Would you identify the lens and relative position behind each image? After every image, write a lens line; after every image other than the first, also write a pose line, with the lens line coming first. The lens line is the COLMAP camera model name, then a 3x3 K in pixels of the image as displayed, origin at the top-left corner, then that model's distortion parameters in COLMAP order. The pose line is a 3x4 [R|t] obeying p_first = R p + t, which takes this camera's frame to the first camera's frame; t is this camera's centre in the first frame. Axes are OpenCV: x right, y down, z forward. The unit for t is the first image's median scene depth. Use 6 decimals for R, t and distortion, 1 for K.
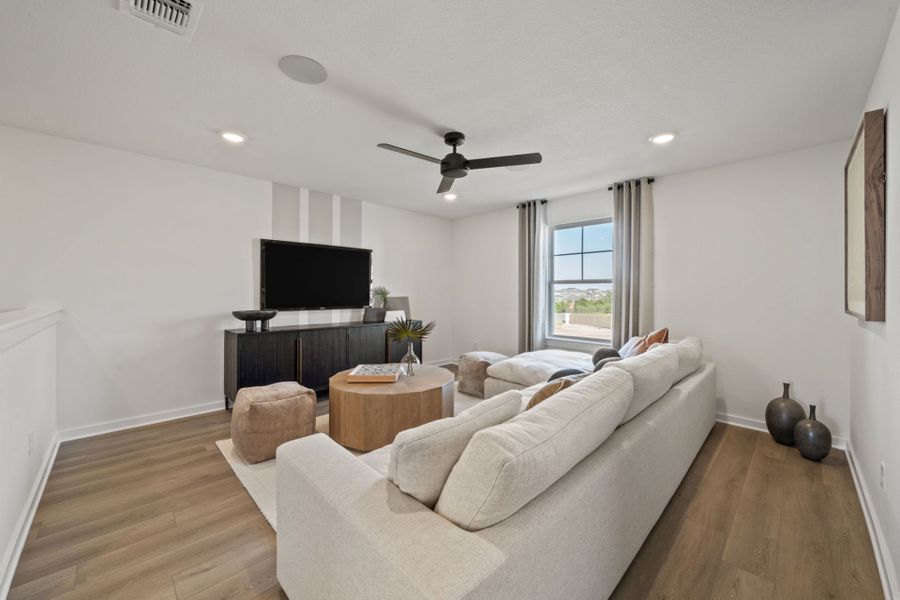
lens RADIAL K [[346.5, 0, 453.0], [0, 346.5, 293.4], [0, 0, 1]] dist [-0.003090, 0.000264]
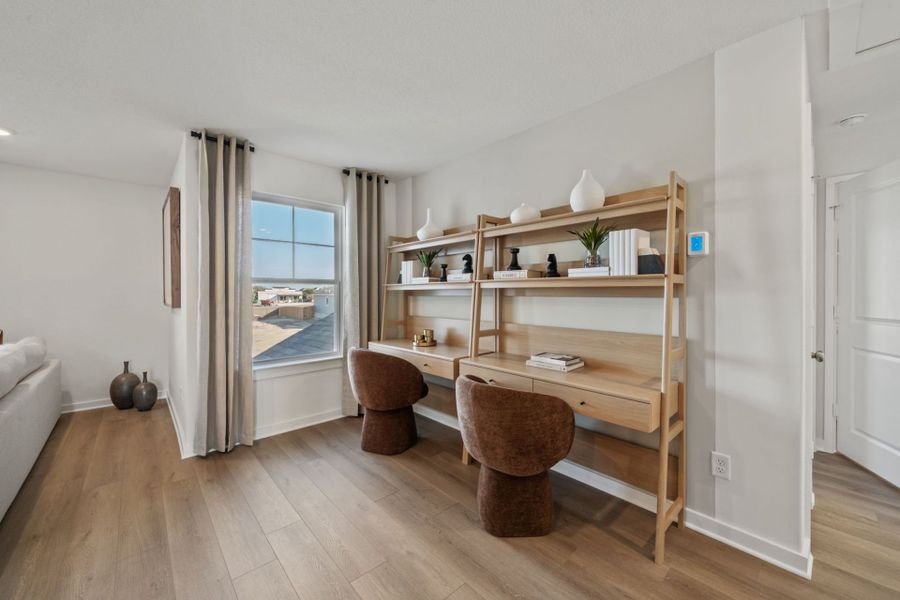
lens RADIAL K [[346.5, 0, 452.7], [0, 346.5, 293.1], [0, 0, 1]] dist [-0.003090, 0.000264]
pose [[0.042020, -0.007828, 0.999086, -0.311553], [0.007778, 0.999942, 0.007508, 0.002481], [-0.999087, 0.007455, 0.042078, -0.315182]]
